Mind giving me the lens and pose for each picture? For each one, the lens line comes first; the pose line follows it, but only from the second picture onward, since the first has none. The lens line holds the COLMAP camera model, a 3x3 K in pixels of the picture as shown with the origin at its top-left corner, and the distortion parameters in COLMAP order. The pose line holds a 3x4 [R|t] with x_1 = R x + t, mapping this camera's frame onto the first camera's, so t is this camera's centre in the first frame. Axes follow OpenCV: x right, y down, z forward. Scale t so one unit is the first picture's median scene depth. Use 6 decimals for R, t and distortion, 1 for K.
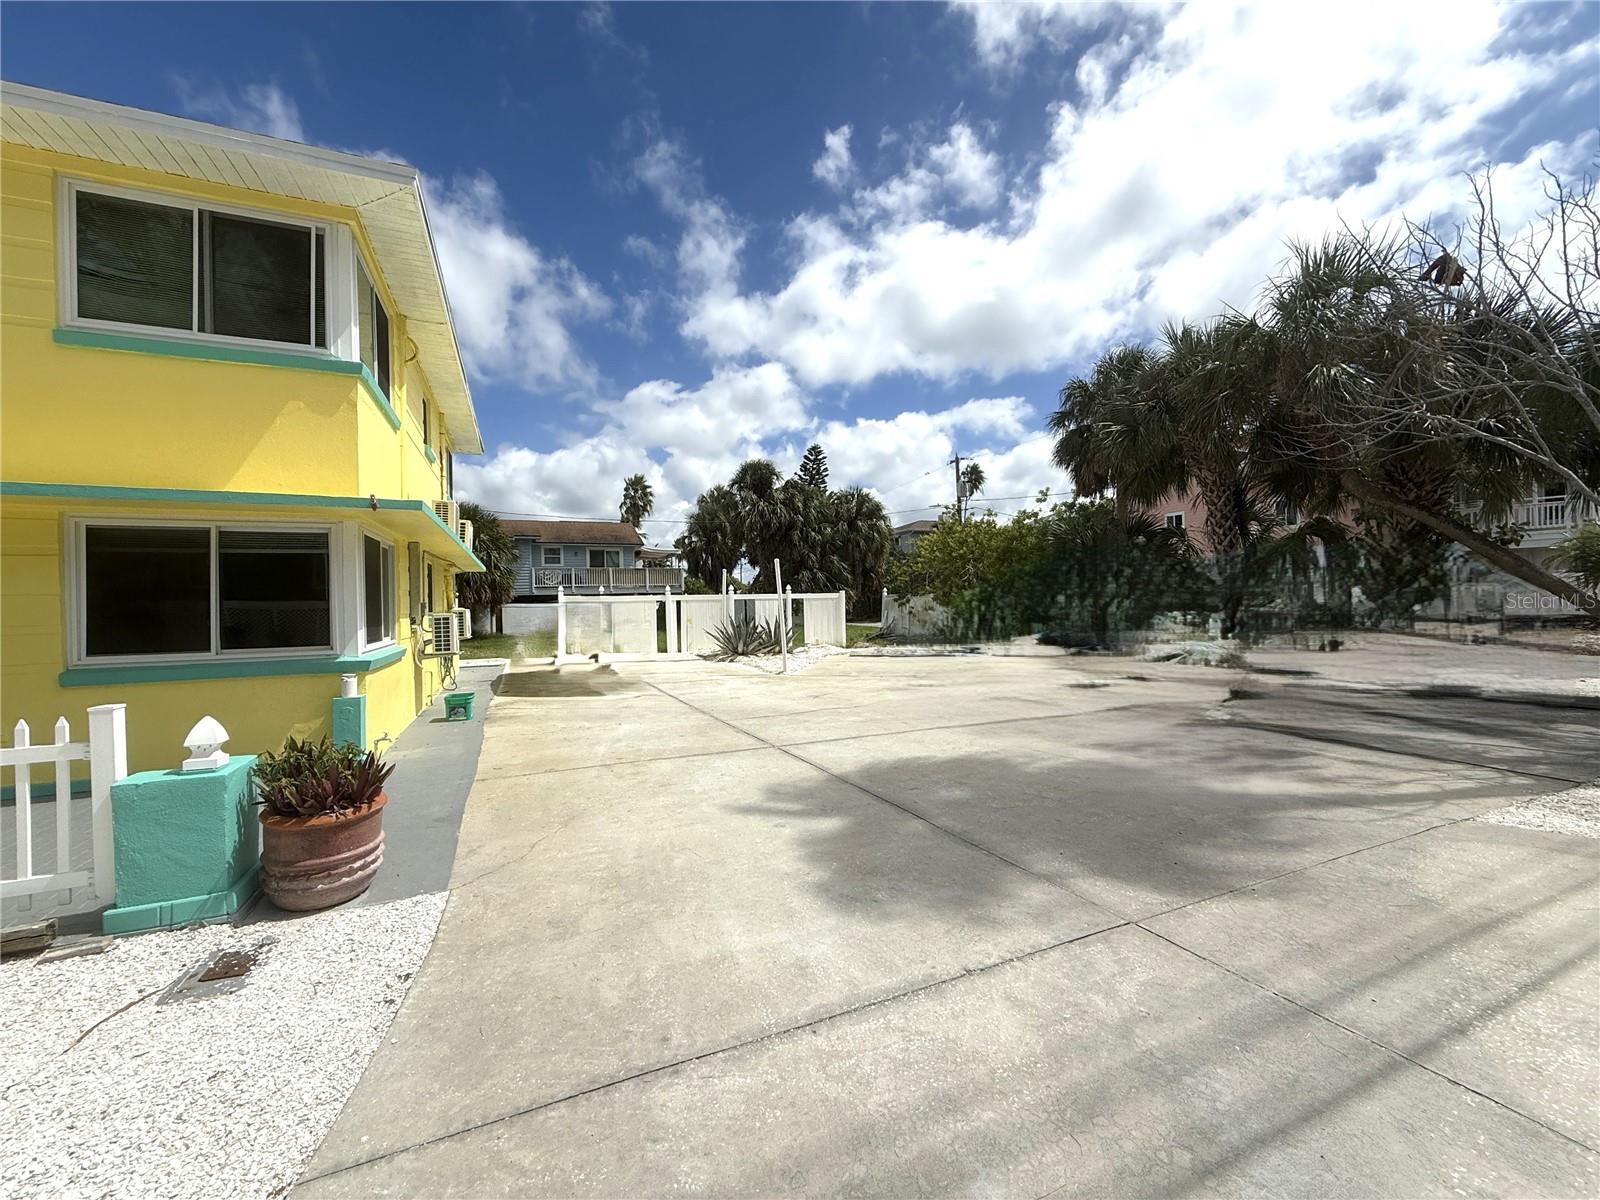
lens RADIAL K [[639.5, 0, 797.0], [0, 639.5, 599.2], [0, 0, 1]] dist [0.002649, 0.000728]
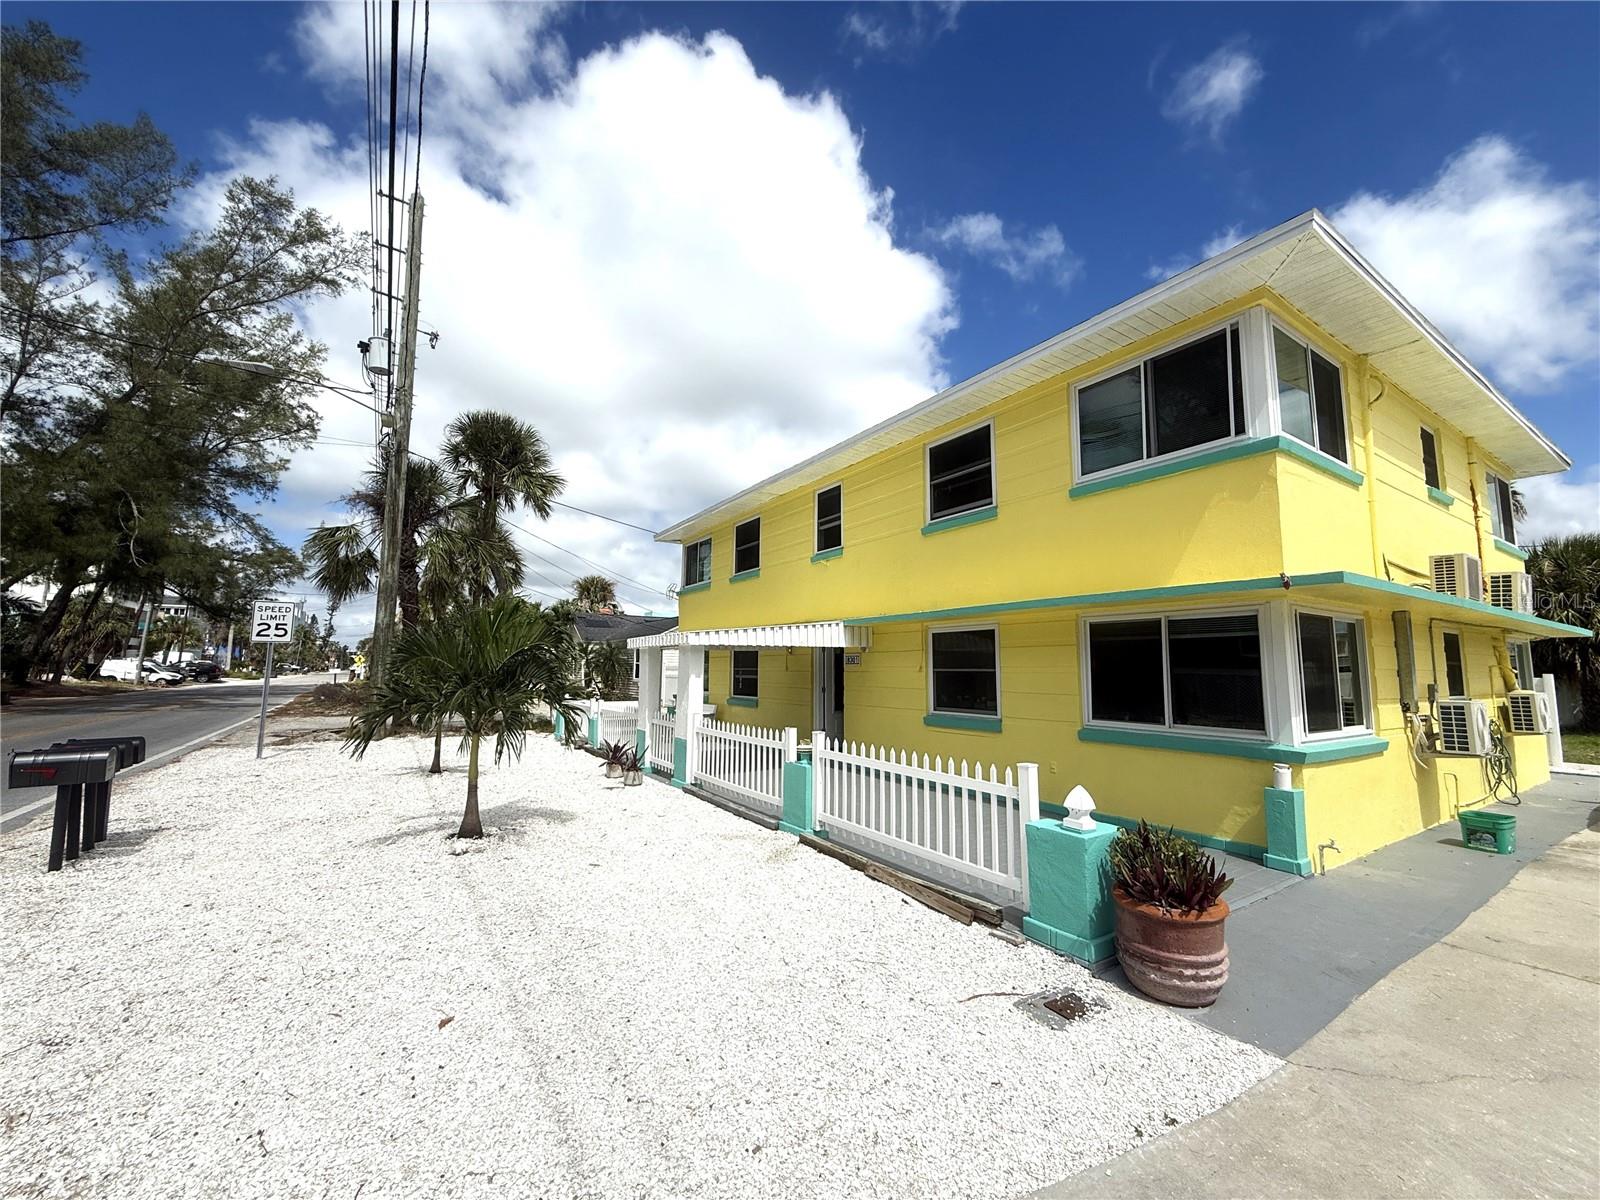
lens RADIAL K [[639.5, 0, 794.9], [0, 639.5, 601.3], [0, 0, 1]] dist [0.002649, 0.000728]
pose [[0.163945, -0.084817, -0.982816, 0.221645], [-0.010422, 0.996092, -0.087701, -0.054609], [0.986414, 0.024621, 0.162421, 0.249676]]
